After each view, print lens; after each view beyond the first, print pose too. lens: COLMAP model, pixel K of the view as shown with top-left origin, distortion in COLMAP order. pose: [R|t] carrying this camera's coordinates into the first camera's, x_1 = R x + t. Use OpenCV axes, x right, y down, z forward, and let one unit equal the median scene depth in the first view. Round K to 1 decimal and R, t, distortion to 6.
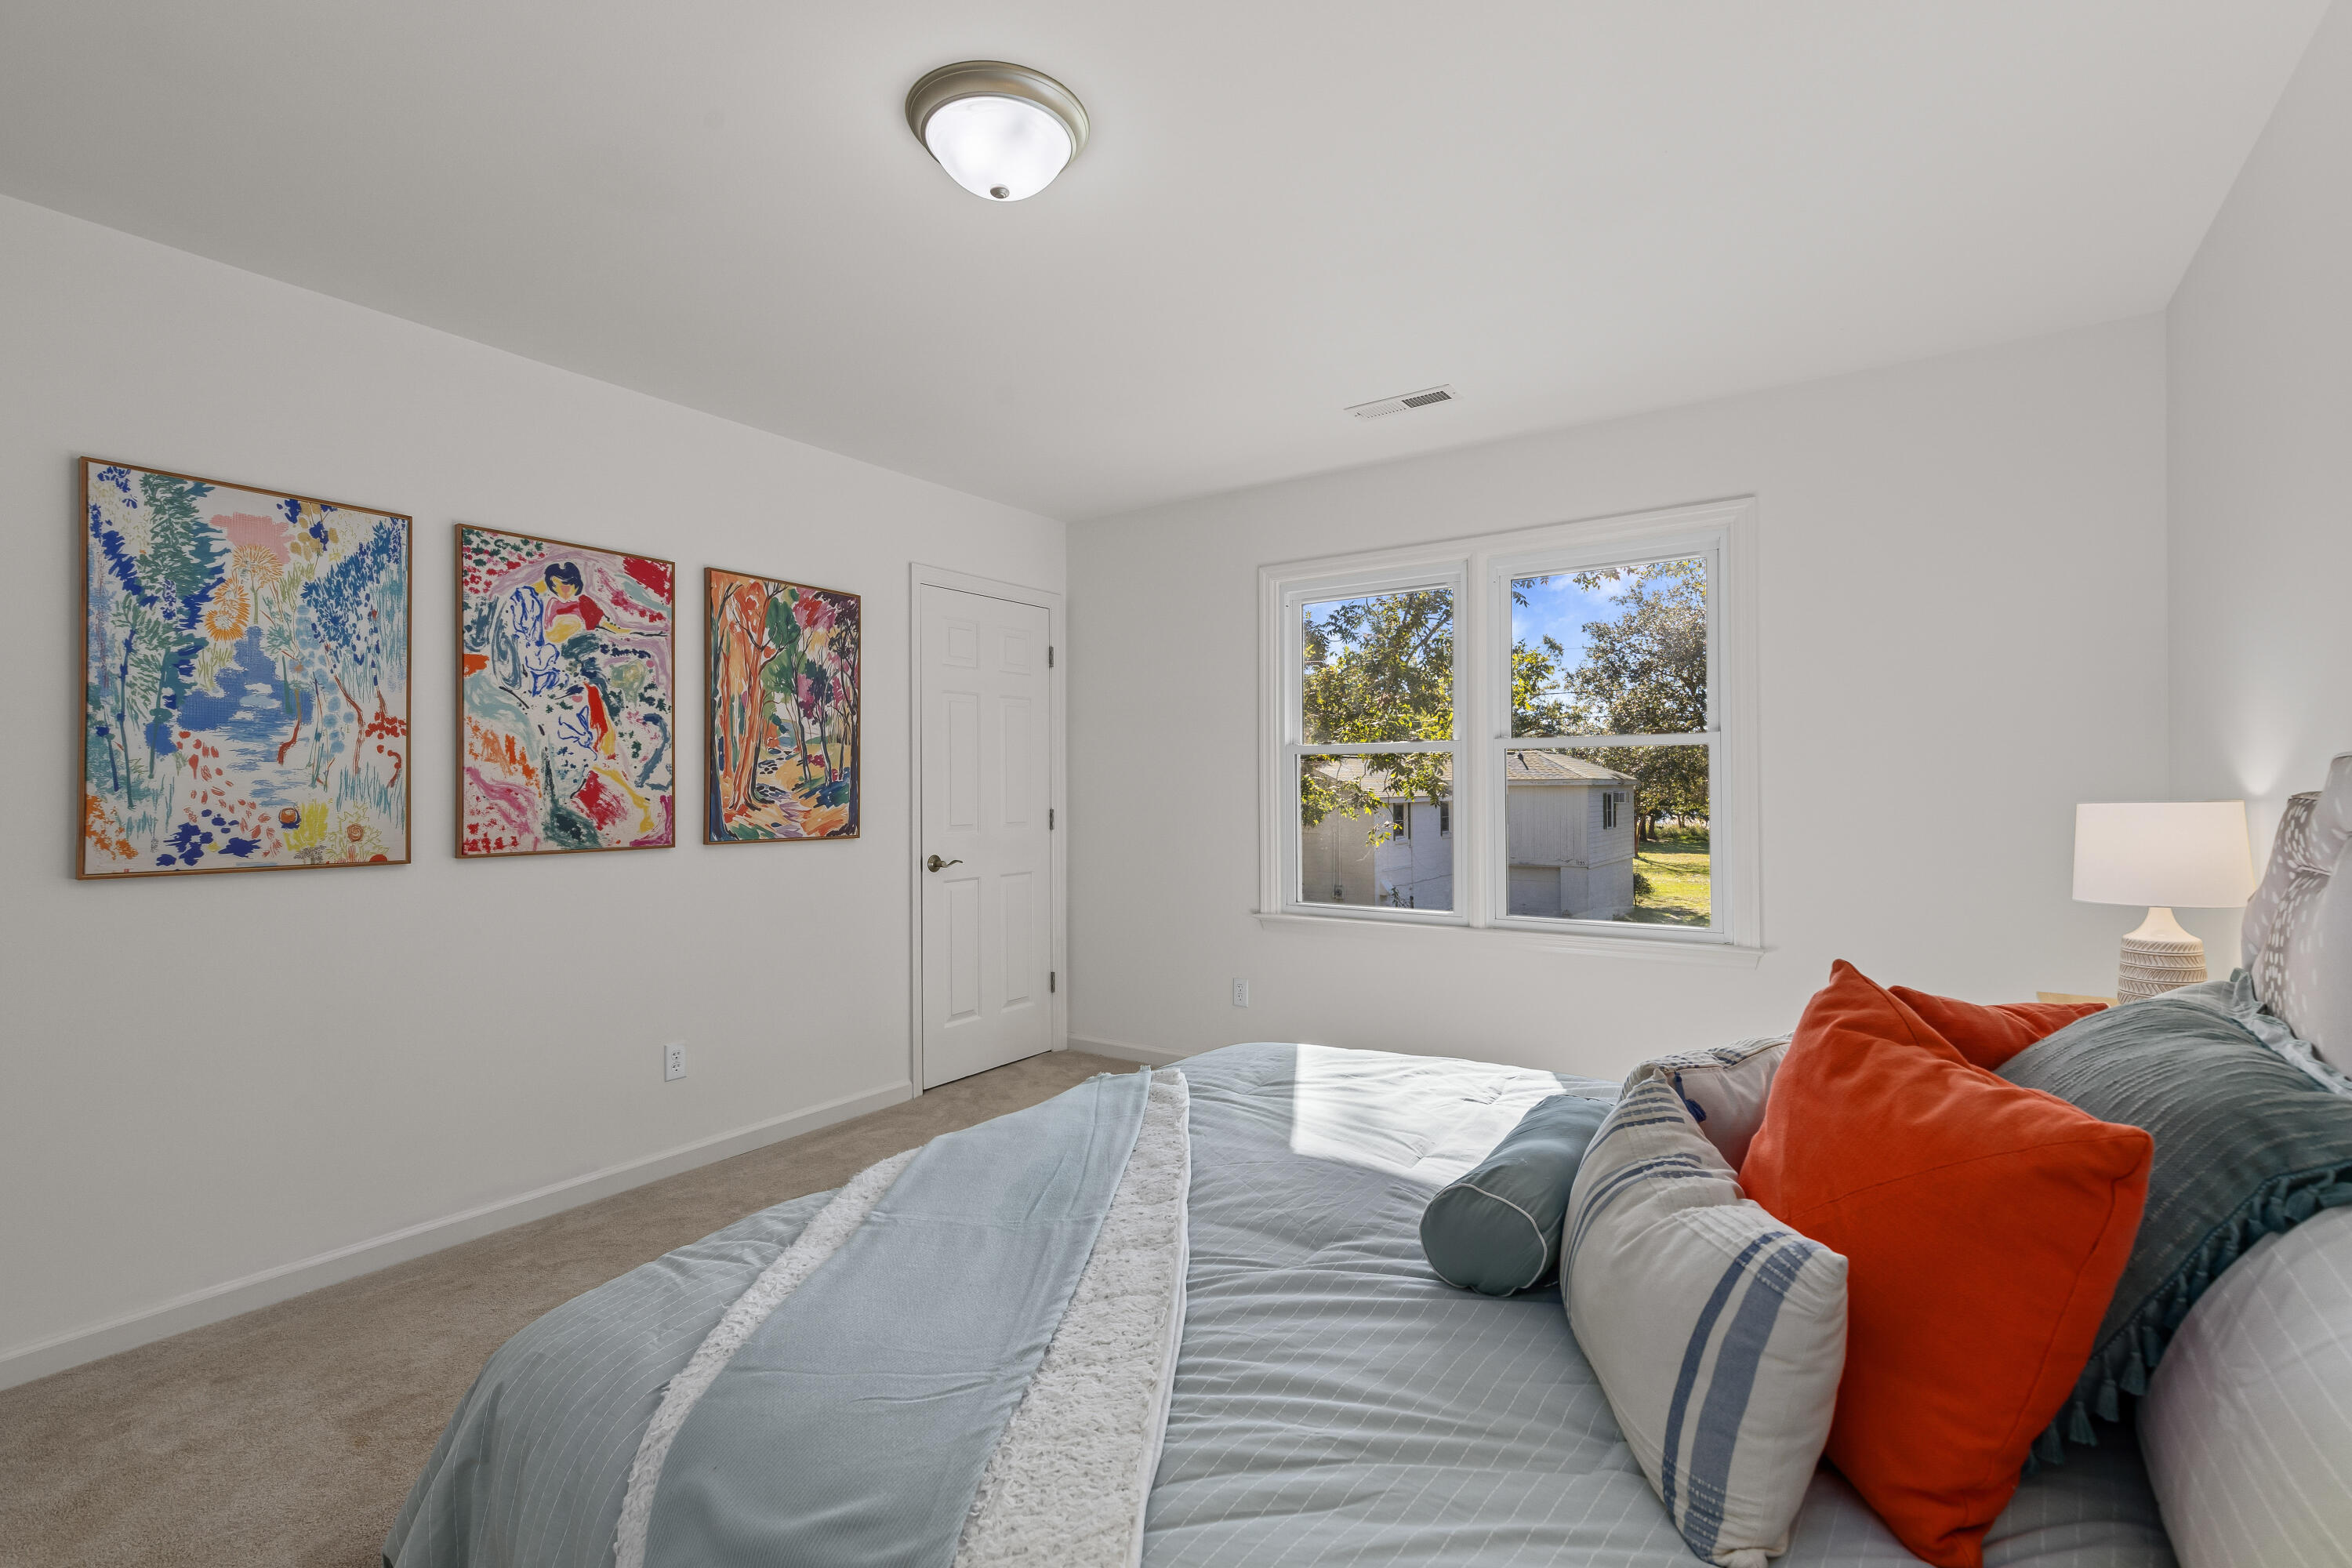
lens RADIAL K [[1056.4, 0, 1182.8], [0, 1056.4, 788.7], [0, 0, 1]] dist [0.007603, -0.002777]
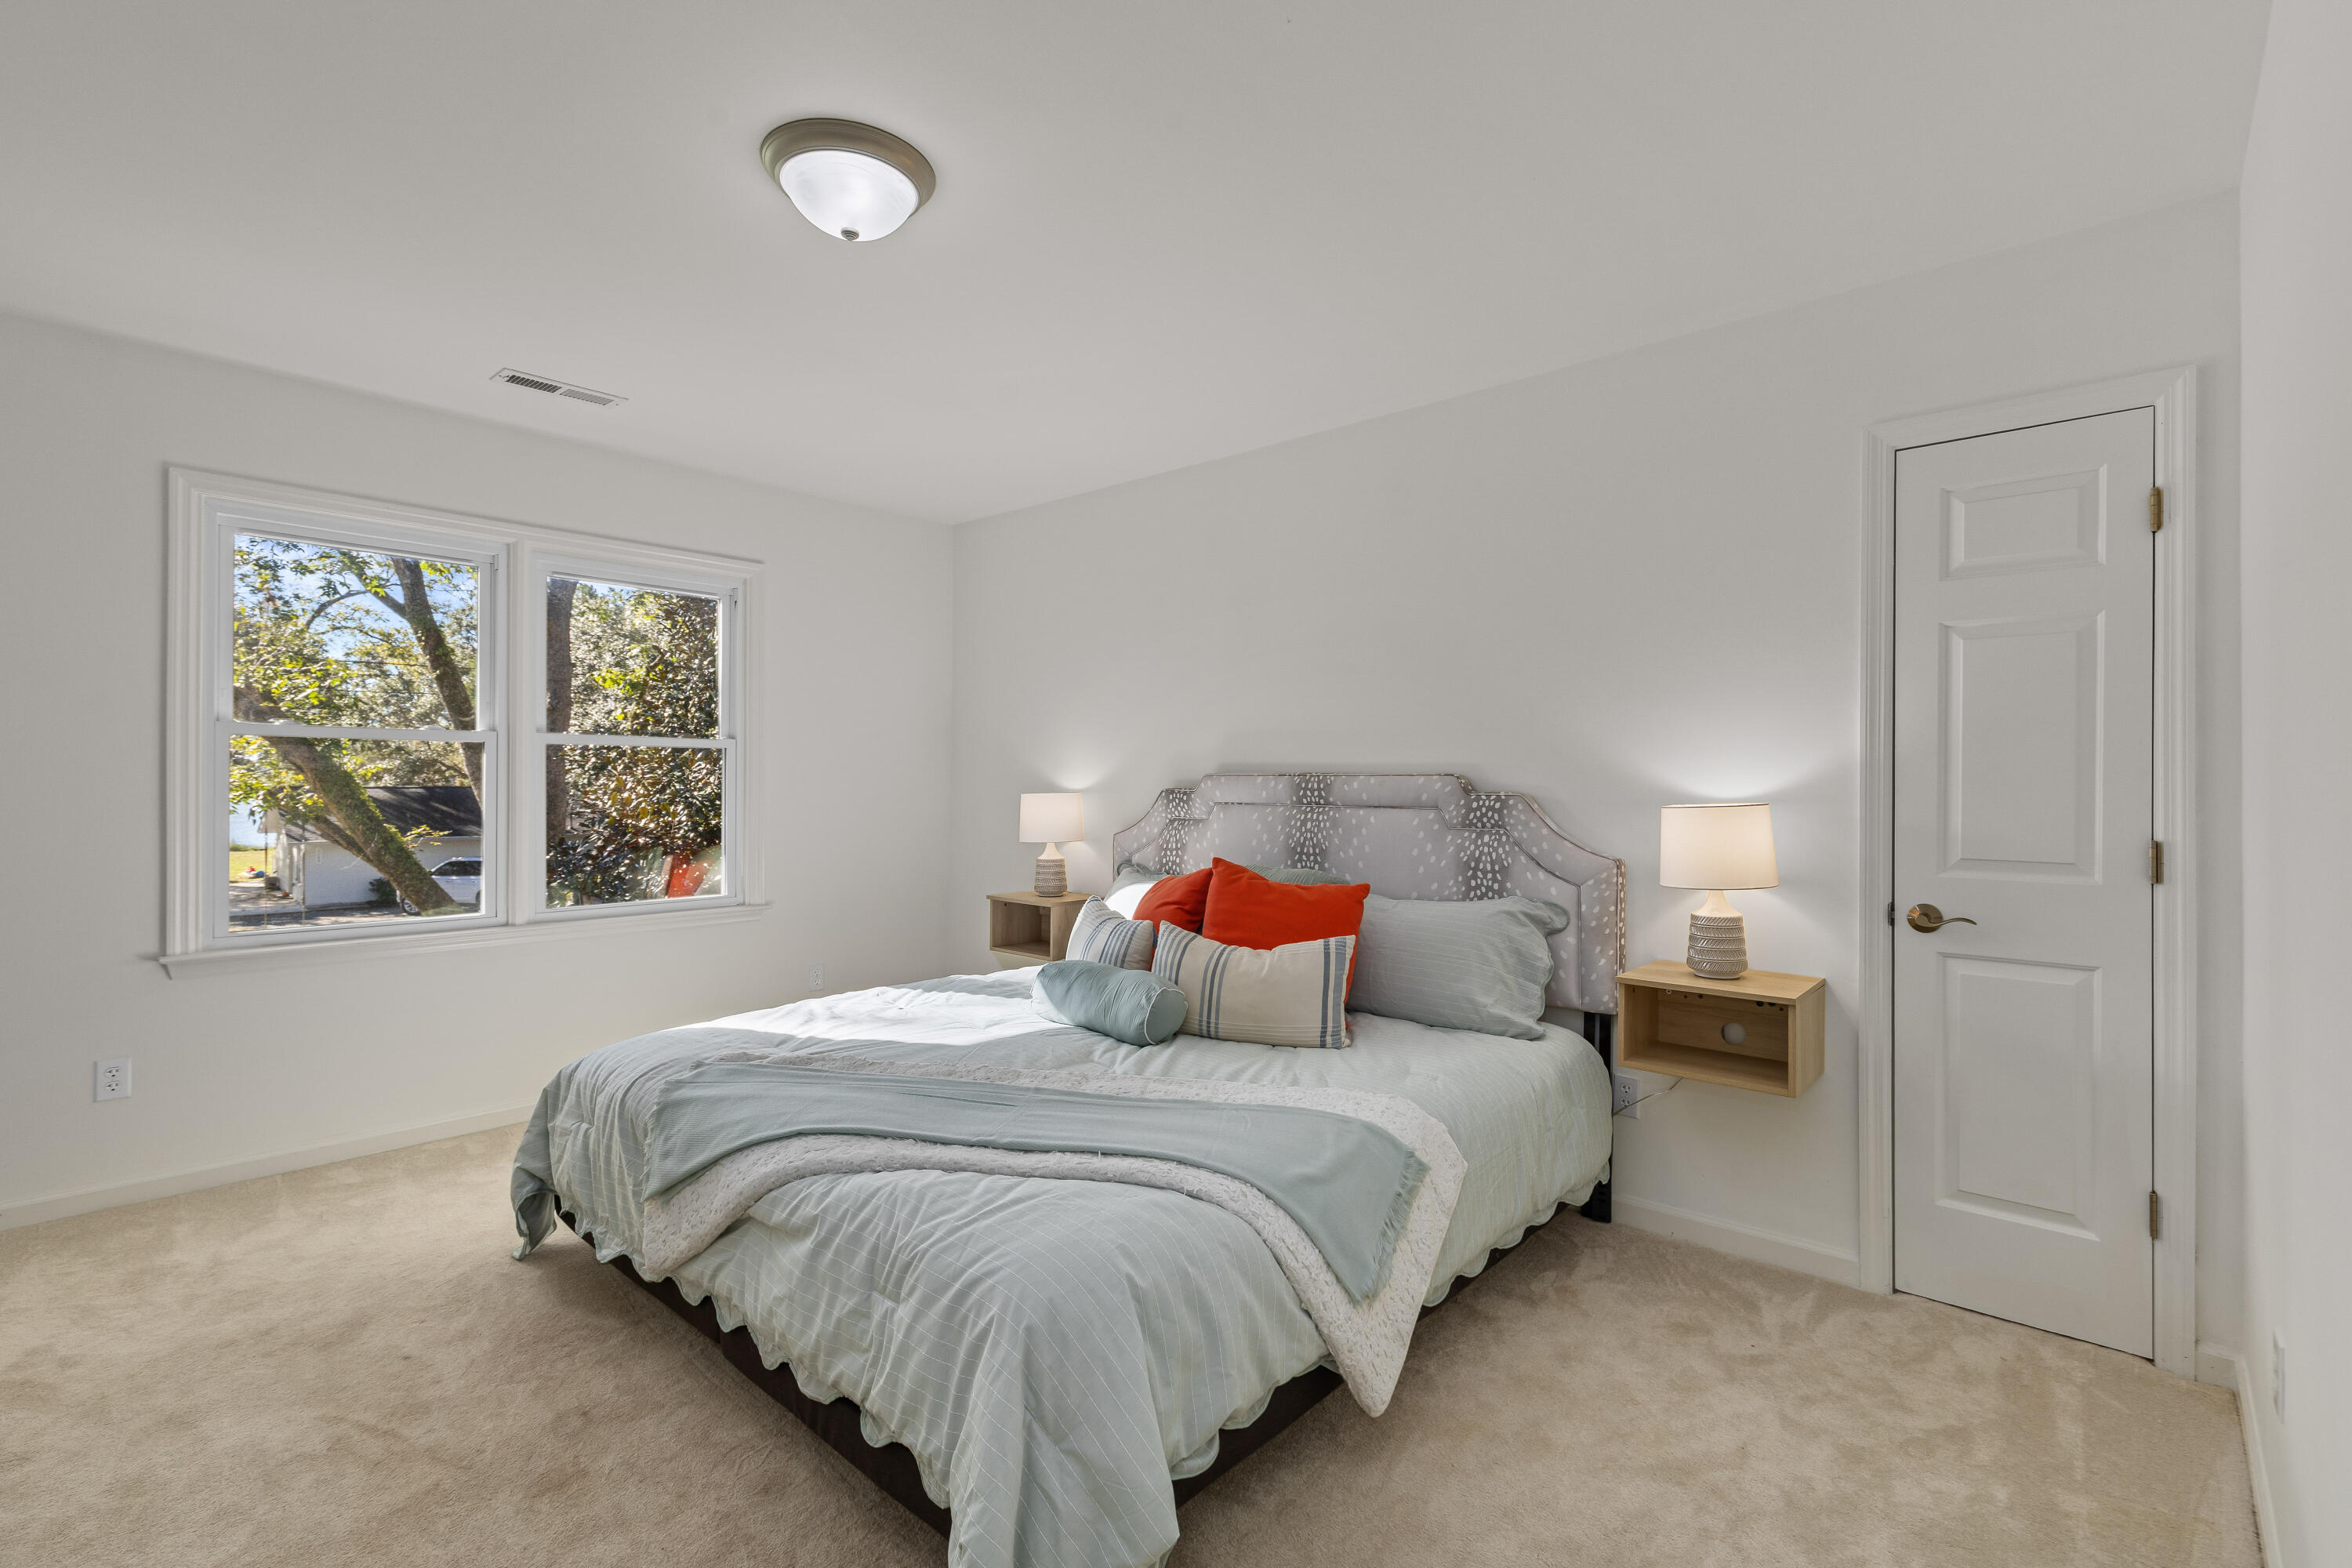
lens RADIAL K [[1056.4, 0, 1187.2], [0, 1056.4, 784.1], [0, 0, 1]] dist [0.007603, -0.002777]
pose [[0.124245, 0.007227, 0.992225, -0.665160], [-0.003152, 0.999971, -0.006888, 0.006849], [-0.992247, -0.002272, 0.124264, 0.289941]]
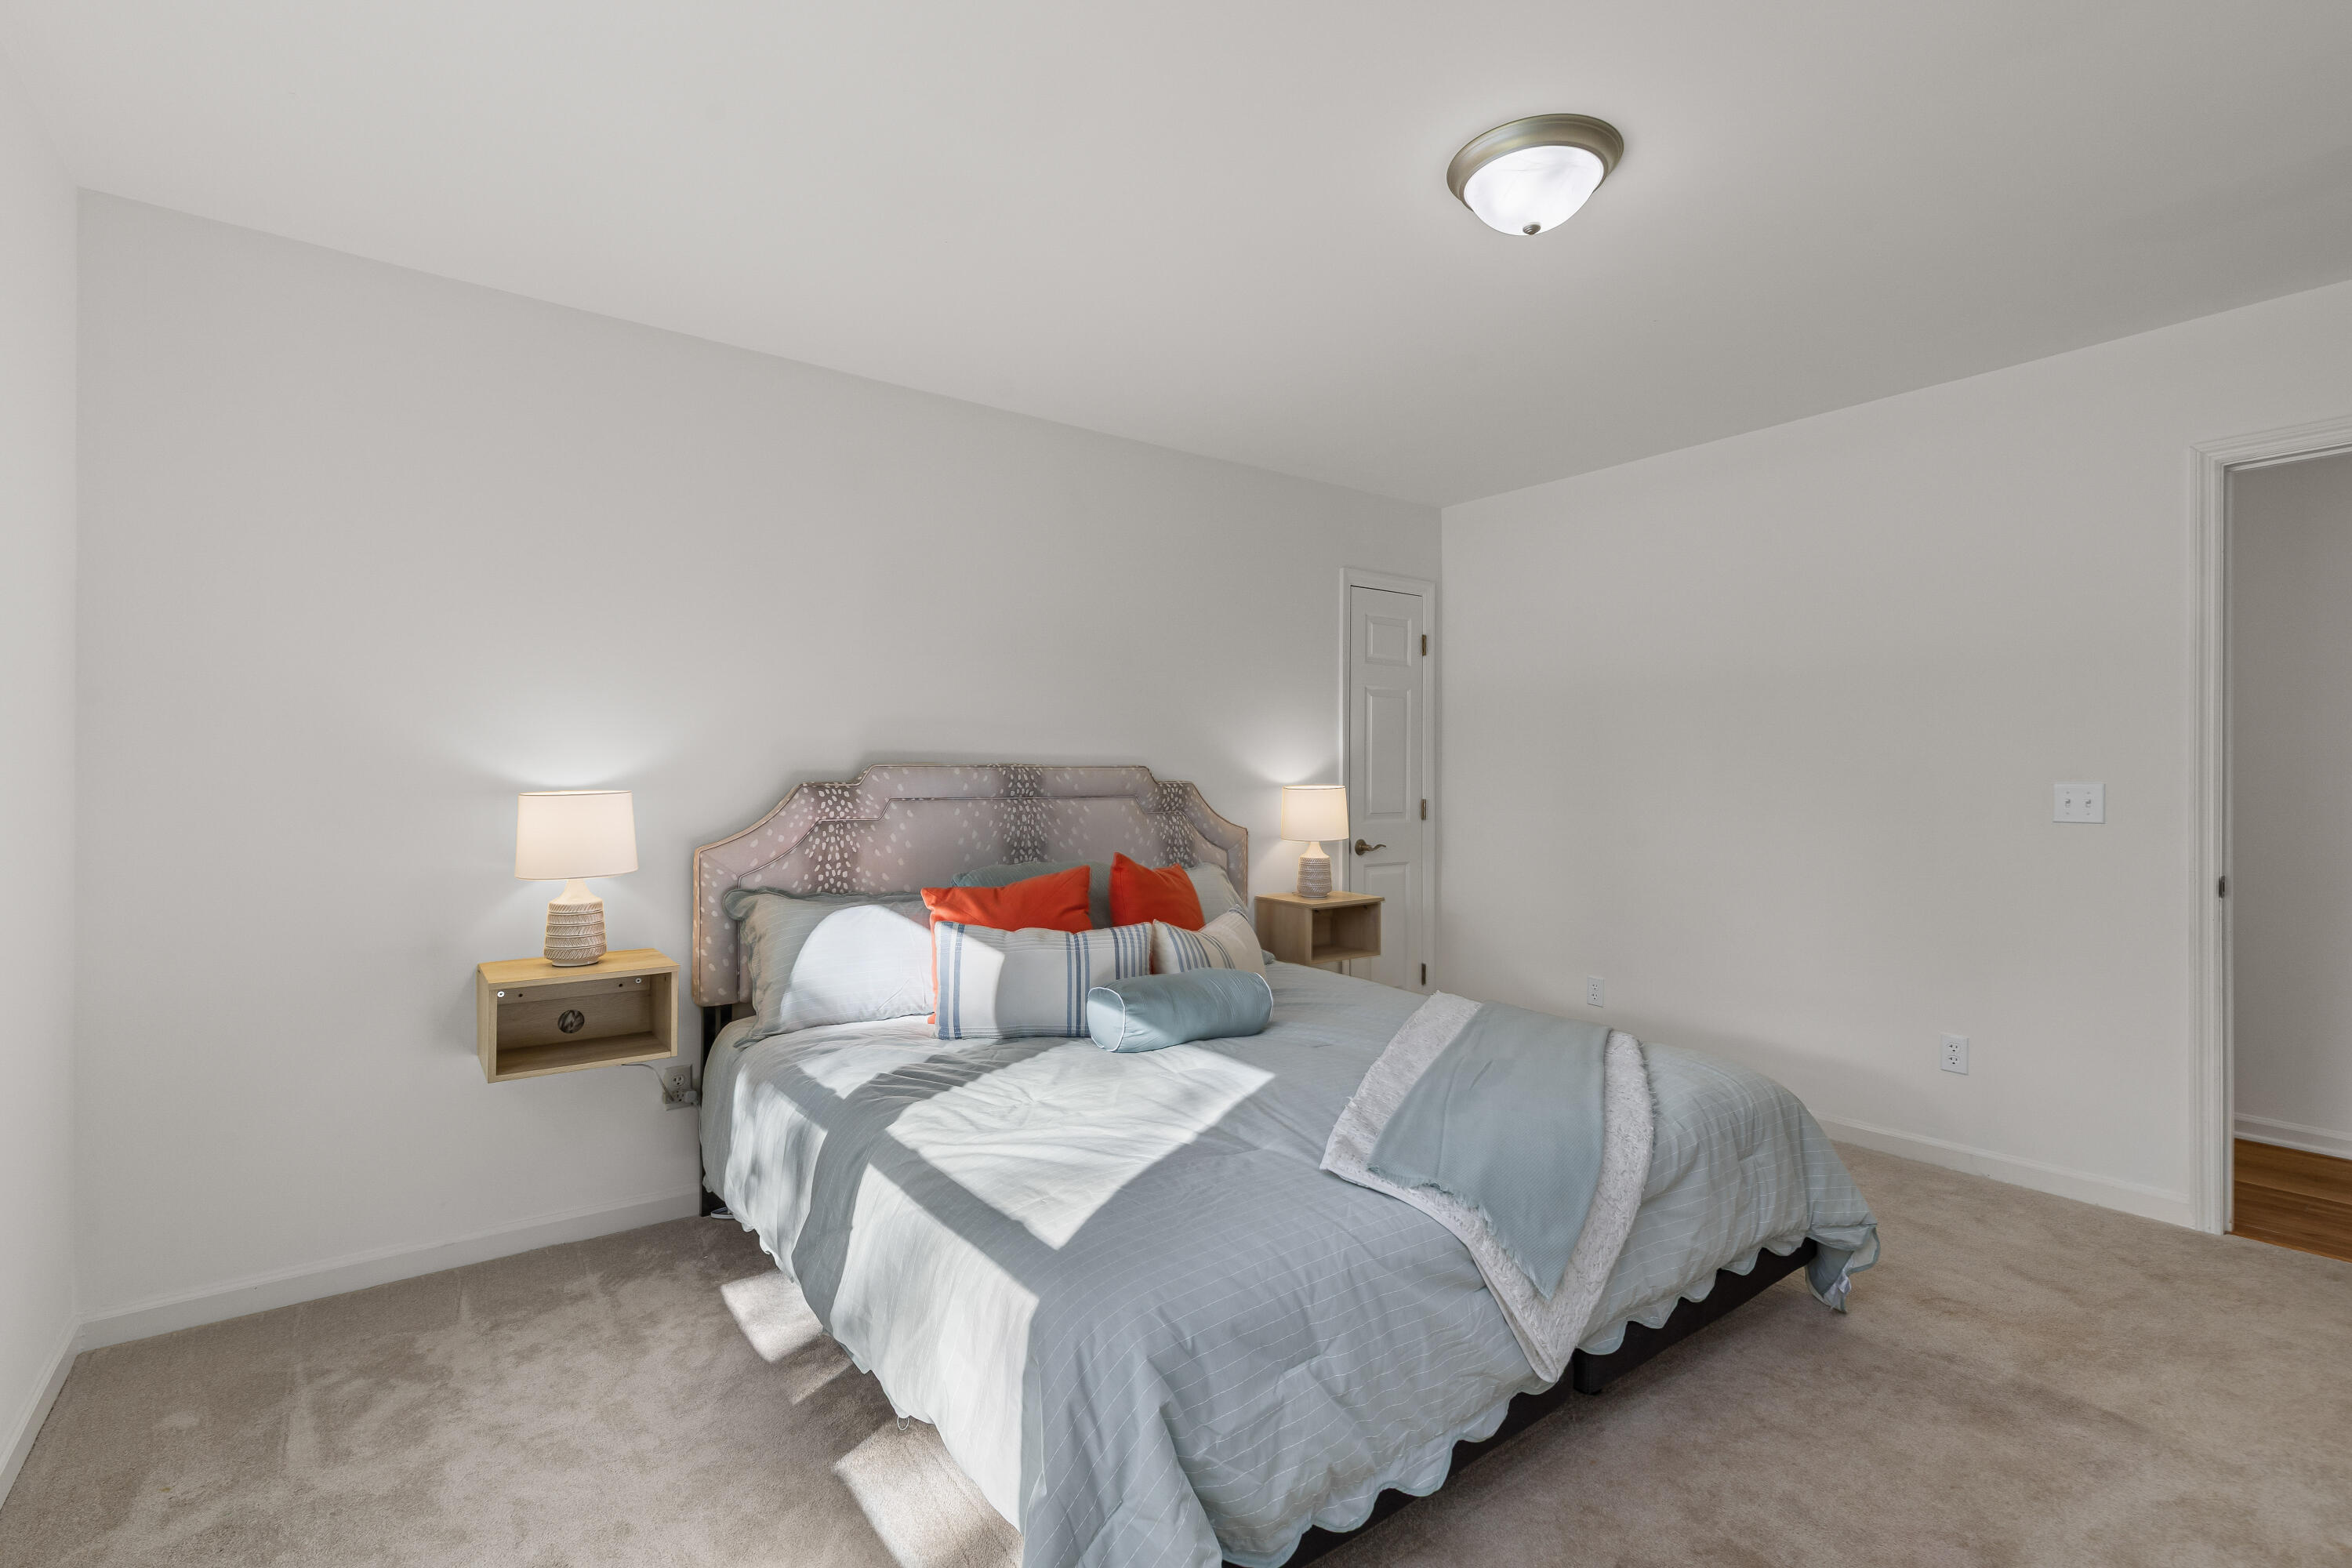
lens RADIAL K [[1056.4, 0, 1175.0], [0, 1056.4, 785.1], [0, 0, 1]] dist [0.007603, -0.002777]
pose [[-0.945931, -0.004181, 0.324340, 0.307715], [0.001755, 0.999836, 0.018007, -0.021522], [-0.324362, 0.017603, -0.945769, 1.828492]]
